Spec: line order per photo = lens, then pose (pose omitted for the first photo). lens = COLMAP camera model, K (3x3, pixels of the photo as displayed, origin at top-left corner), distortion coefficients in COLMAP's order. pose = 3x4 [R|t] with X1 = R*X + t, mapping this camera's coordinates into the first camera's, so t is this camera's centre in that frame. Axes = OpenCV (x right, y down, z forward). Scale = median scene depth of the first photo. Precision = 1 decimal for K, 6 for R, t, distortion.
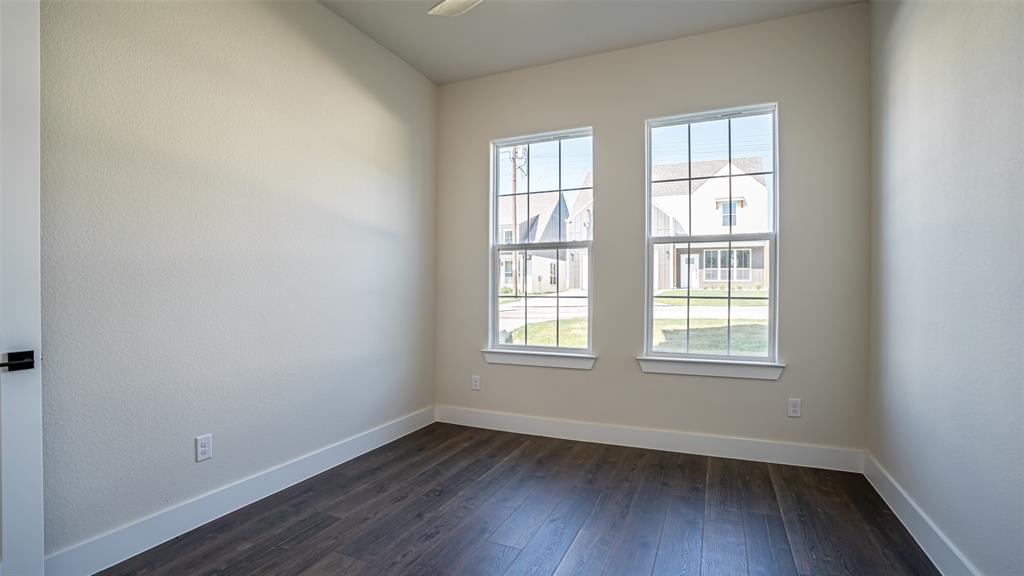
lens RADIAL K [[475.3, 0, 512.8], [0, 475.3, 290.5], [0, 0, 1]] dist [-0.069799, 0.025023]
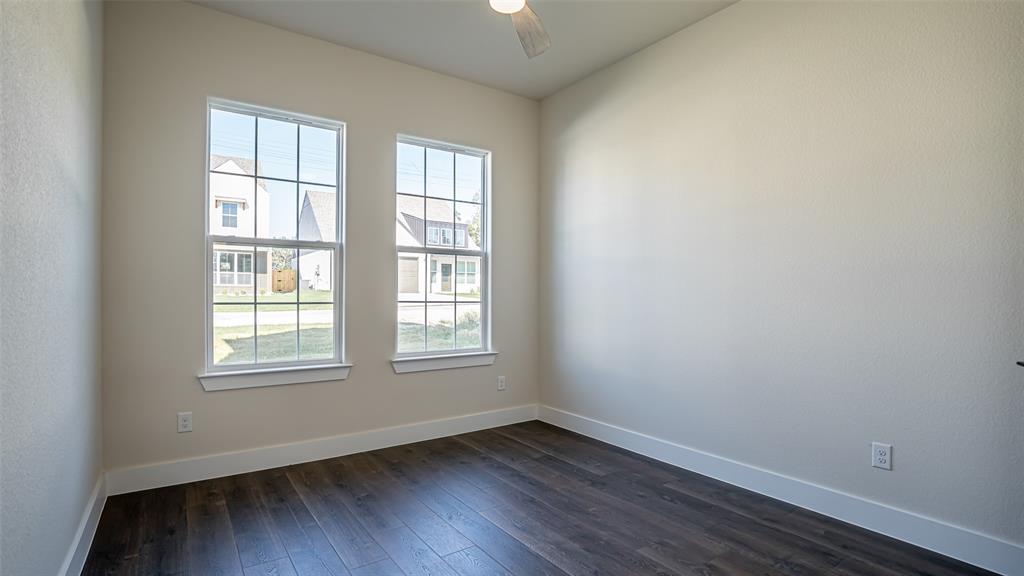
lens RADIAL K [[479.2, 0, 521.3], [0, 479.2, 294.8], [0, 0, 1]] dist [-0.068539, 0.026075]
pose [[0.503339, 0.002777, 0.864085, -0.434166], [-0.000525, 0.999996, -0.002909, 0.001281], [-0.864089, 0.001010, 0.503338, 0.196747]]
